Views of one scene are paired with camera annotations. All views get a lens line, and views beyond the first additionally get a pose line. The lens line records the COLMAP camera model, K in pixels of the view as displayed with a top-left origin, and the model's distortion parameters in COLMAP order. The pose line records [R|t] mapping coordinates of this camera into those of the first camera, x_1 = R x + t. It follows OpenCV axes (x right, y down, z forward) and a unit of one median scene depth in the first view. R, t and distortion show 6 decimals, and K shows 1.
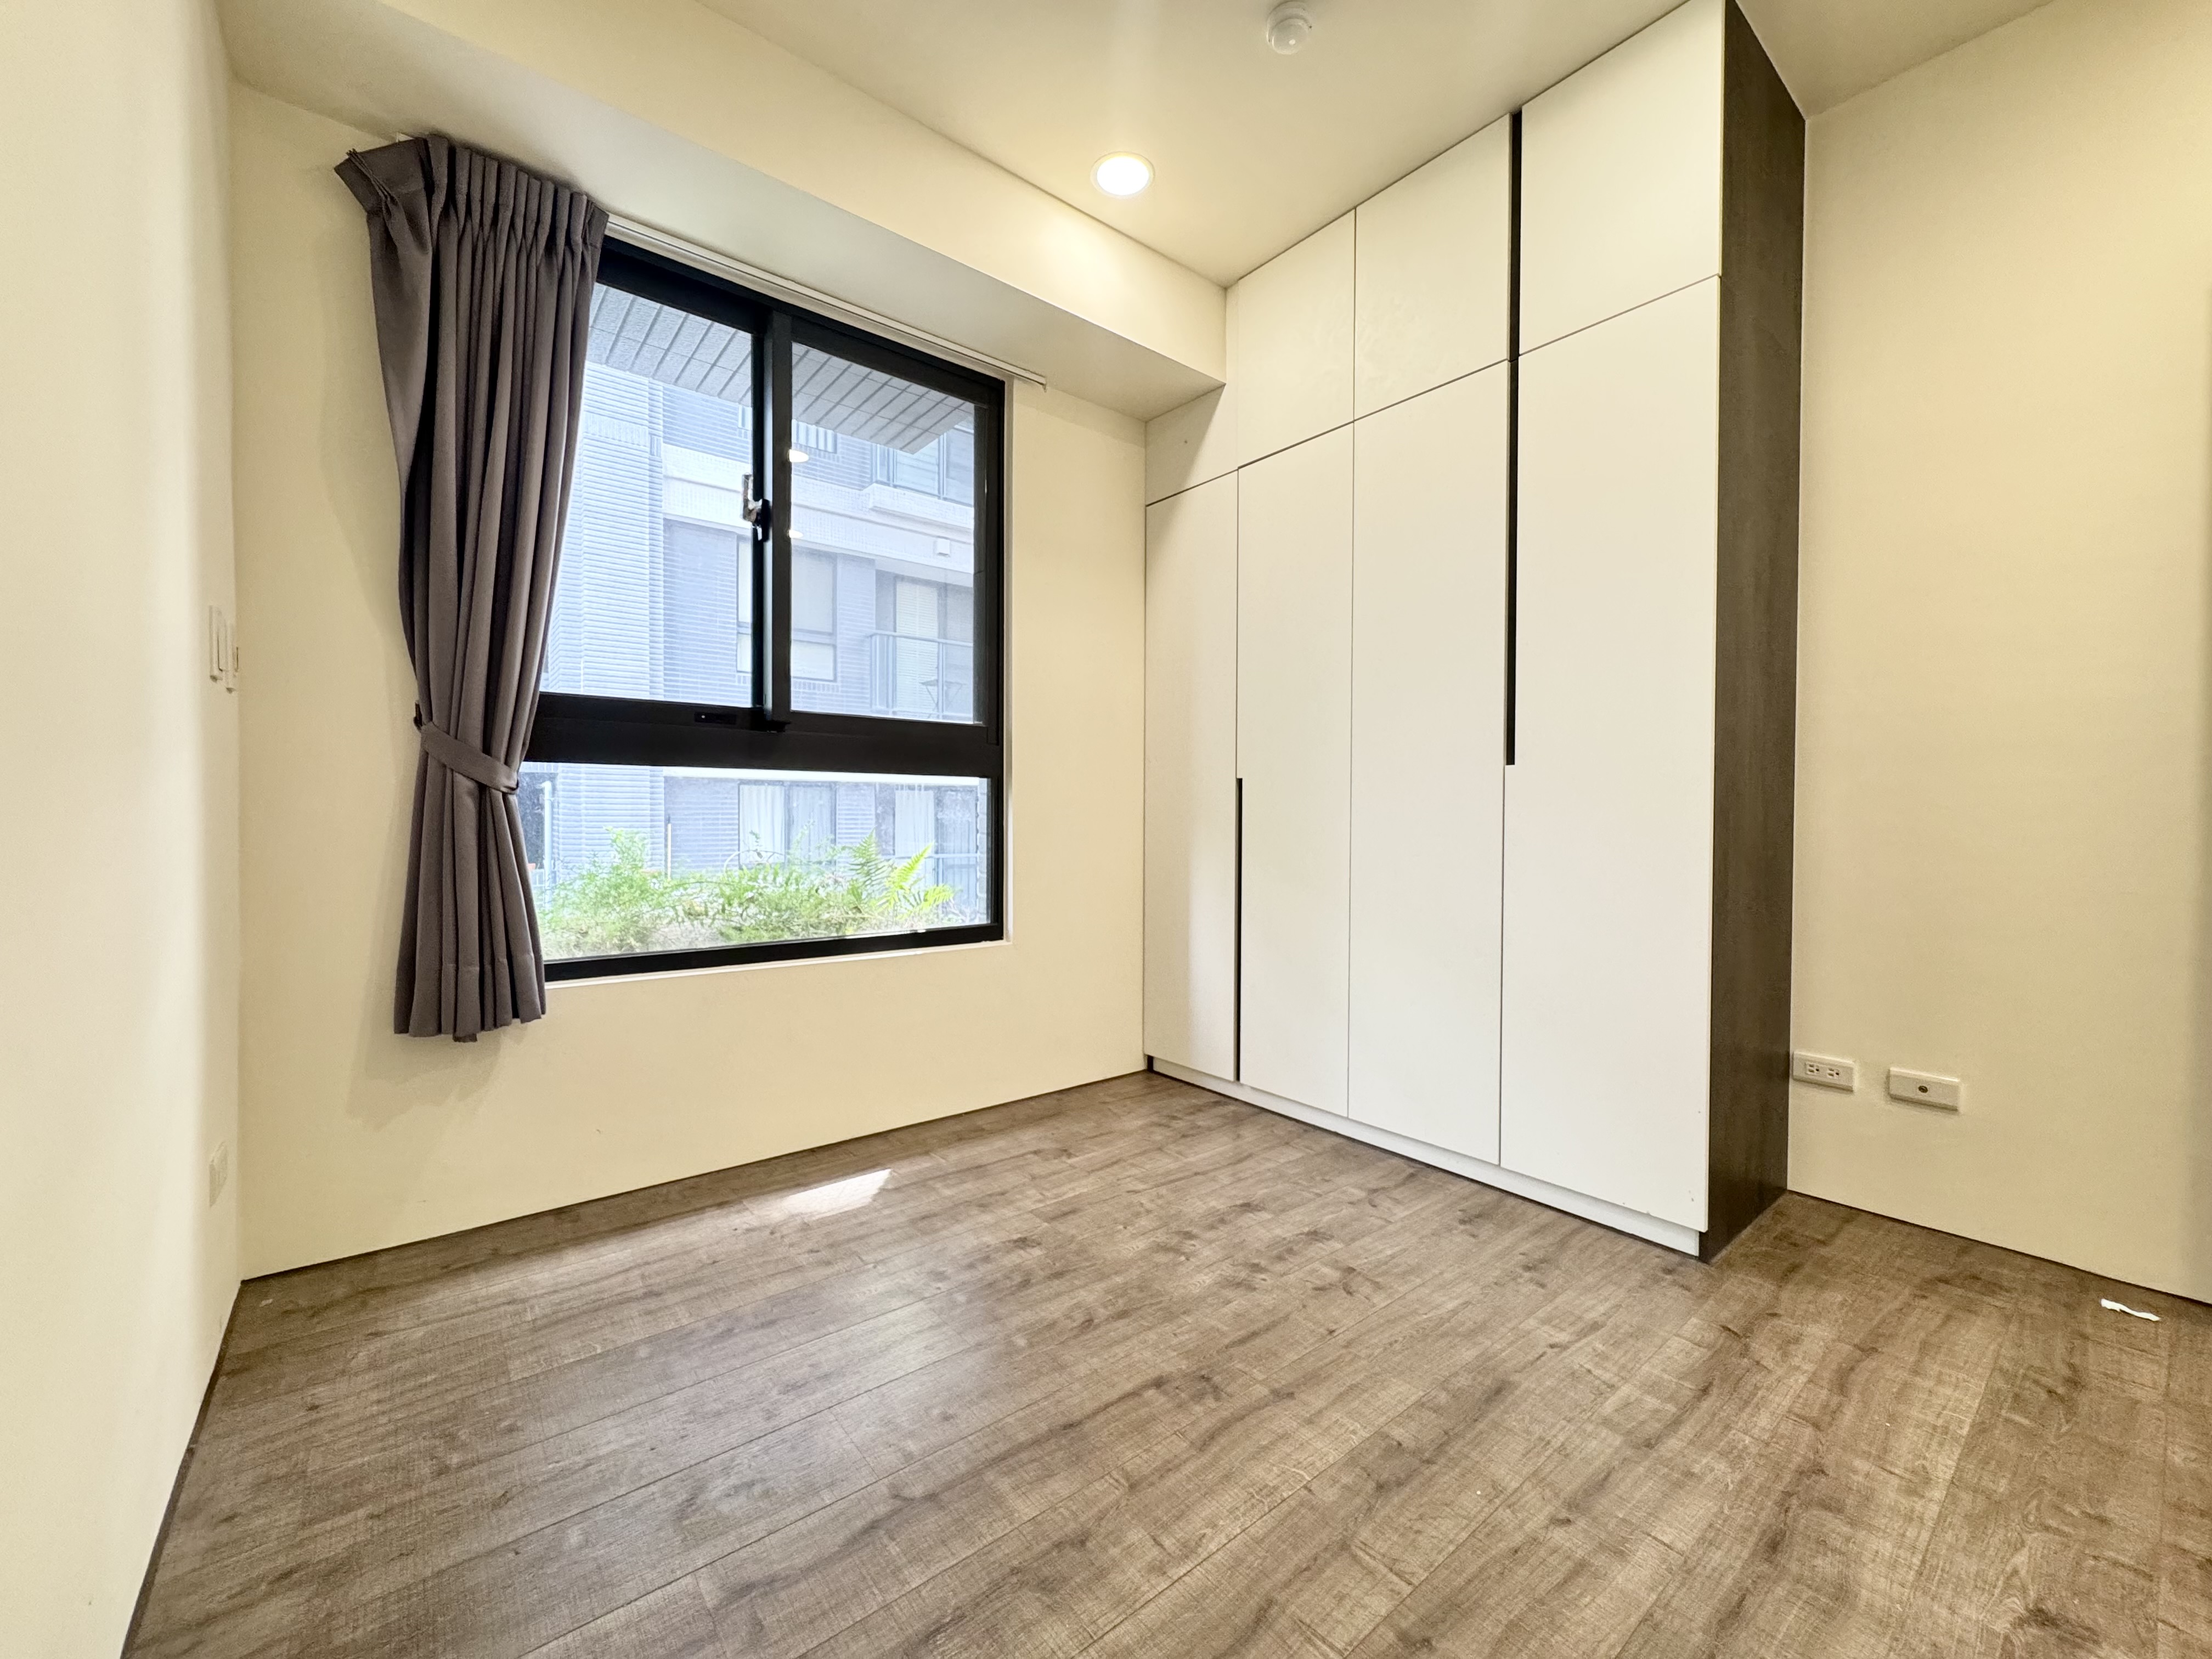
lens RADIAL K [[881.2, 0, 1106.0], [0, 881.2, 829.5], [0, 0, 1]] dist [-0.001920, -0.000458]
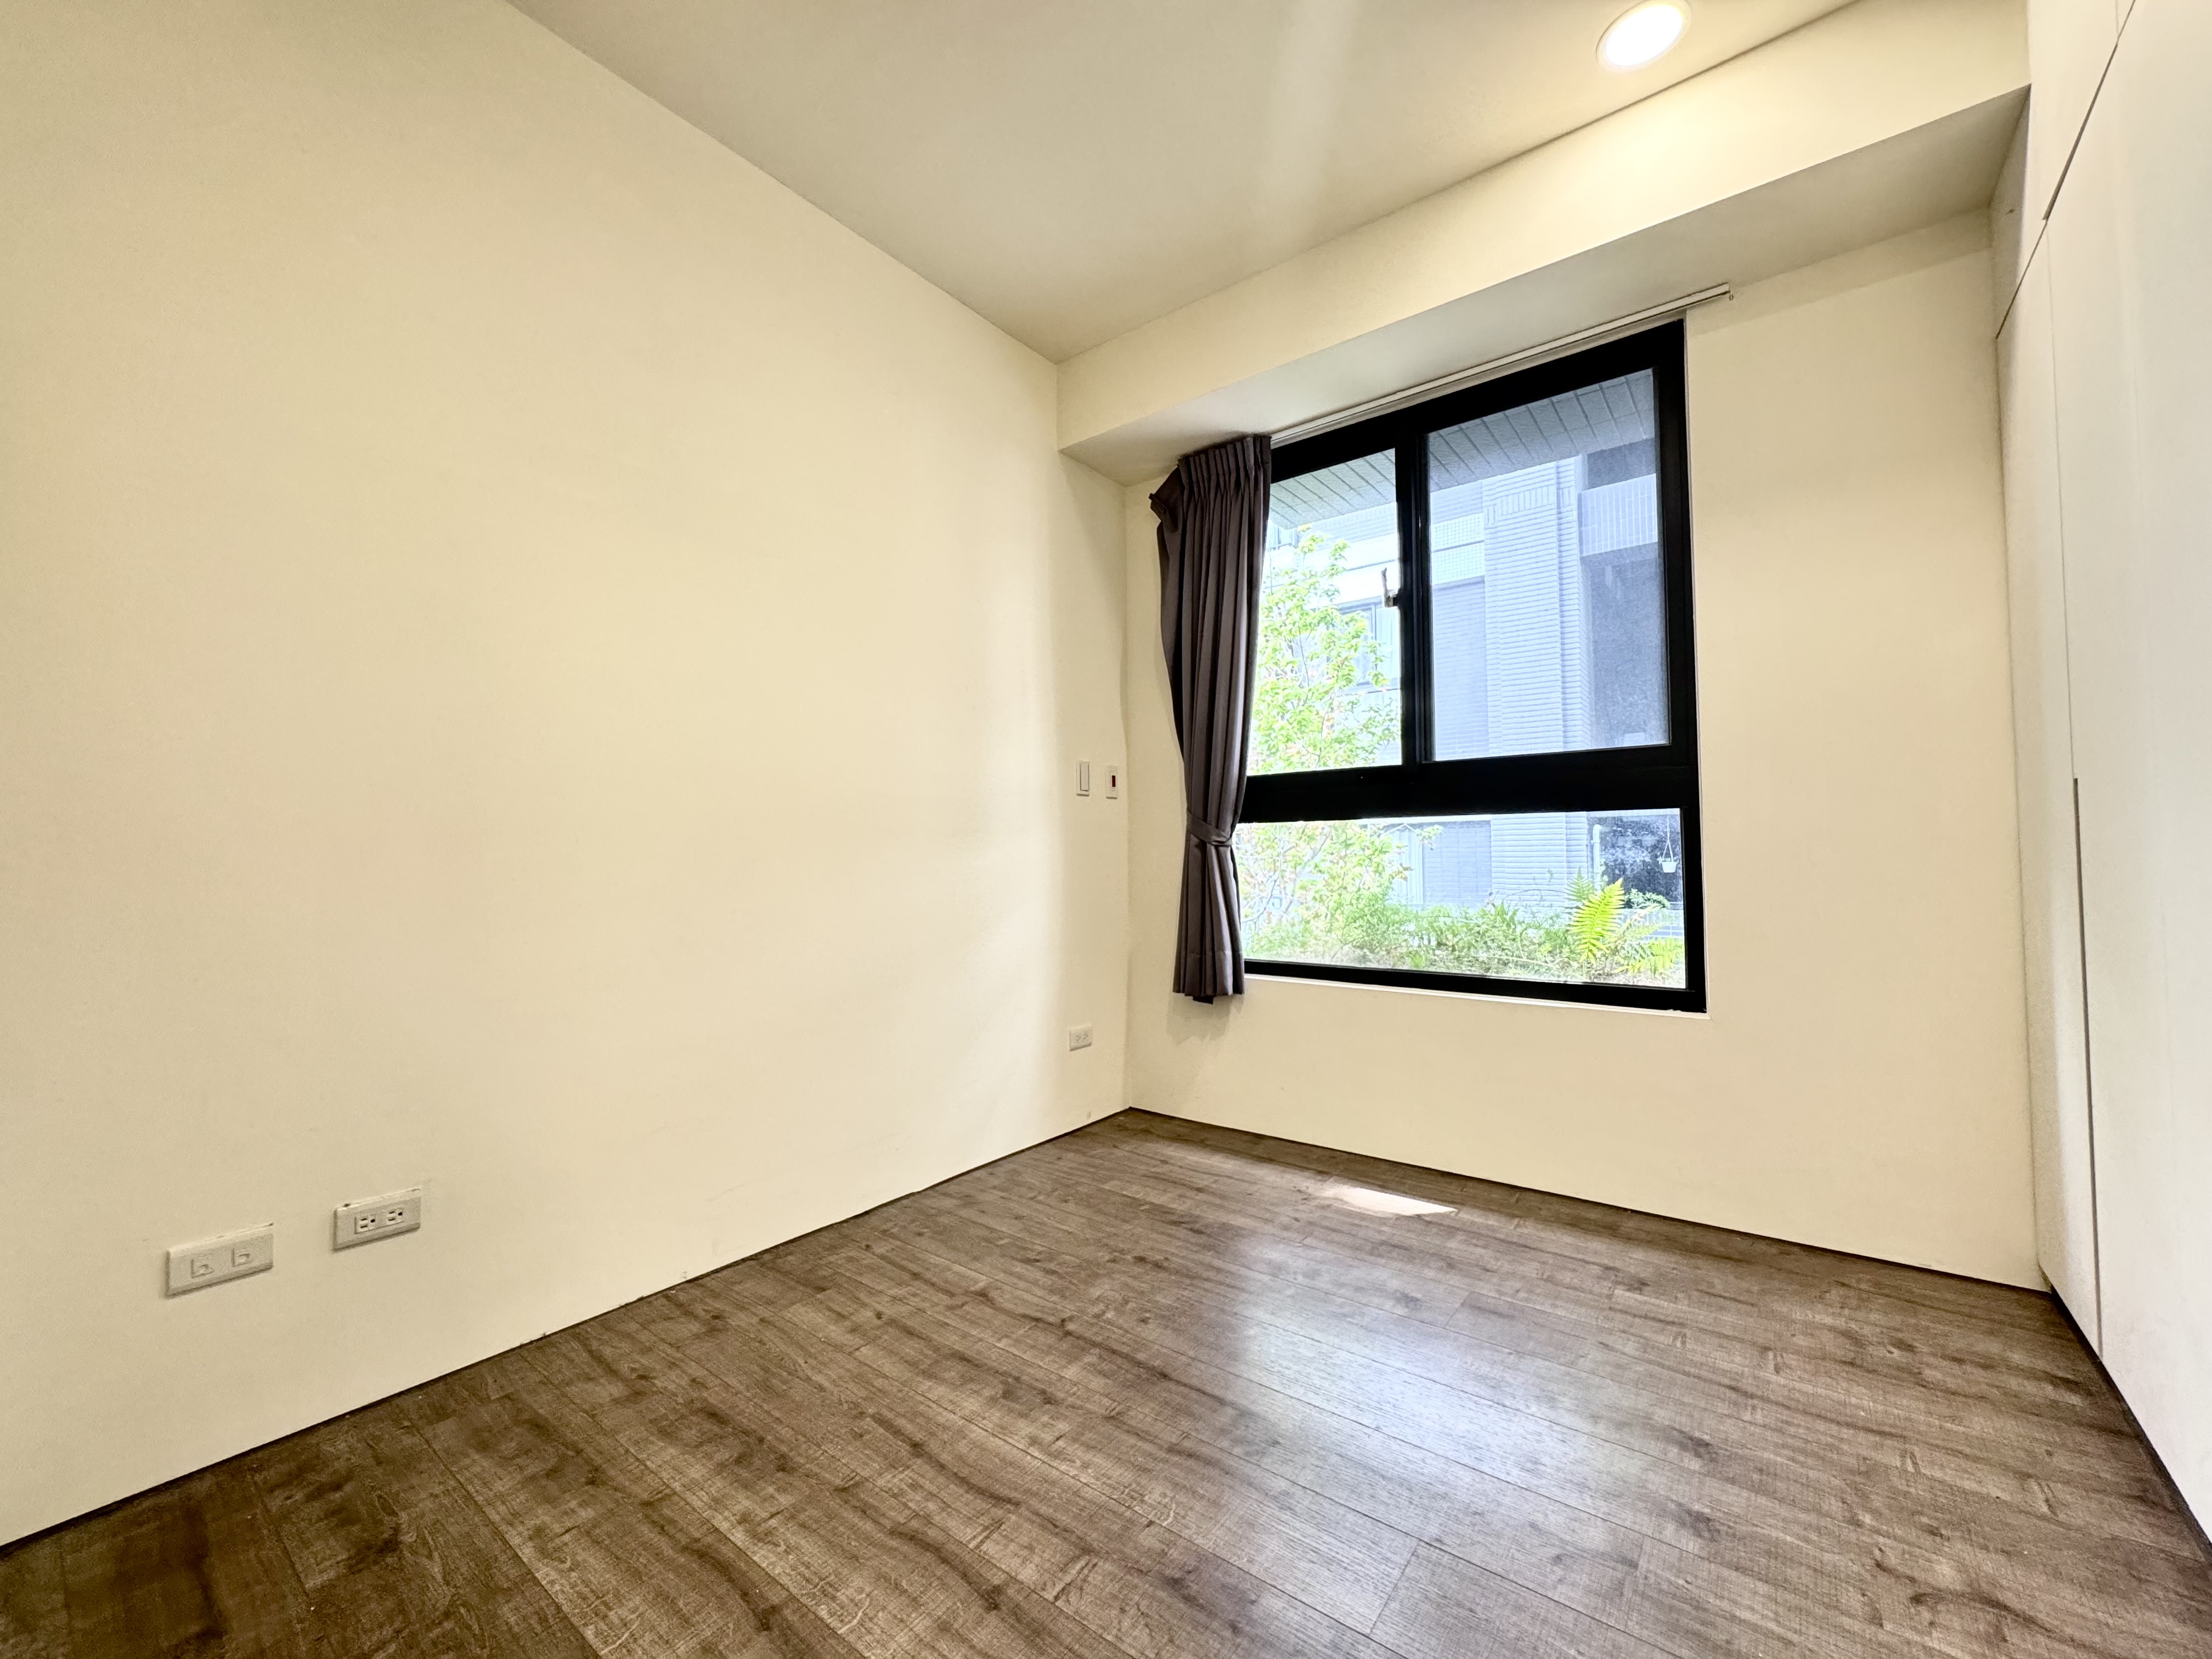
lens RADIAL K [[876.5, 0, 1106.0], [0, 876.5, 829.5], [0, 0, 1]] dist [-0.002014, -0.000003]
pose [[0.237159, -0.040730, -0.970617, 0.710670], [-0.005586, 0.999047, -0.043288, -0.001510], [0.971455, 0.015688, 0.236705, 0.406760]]
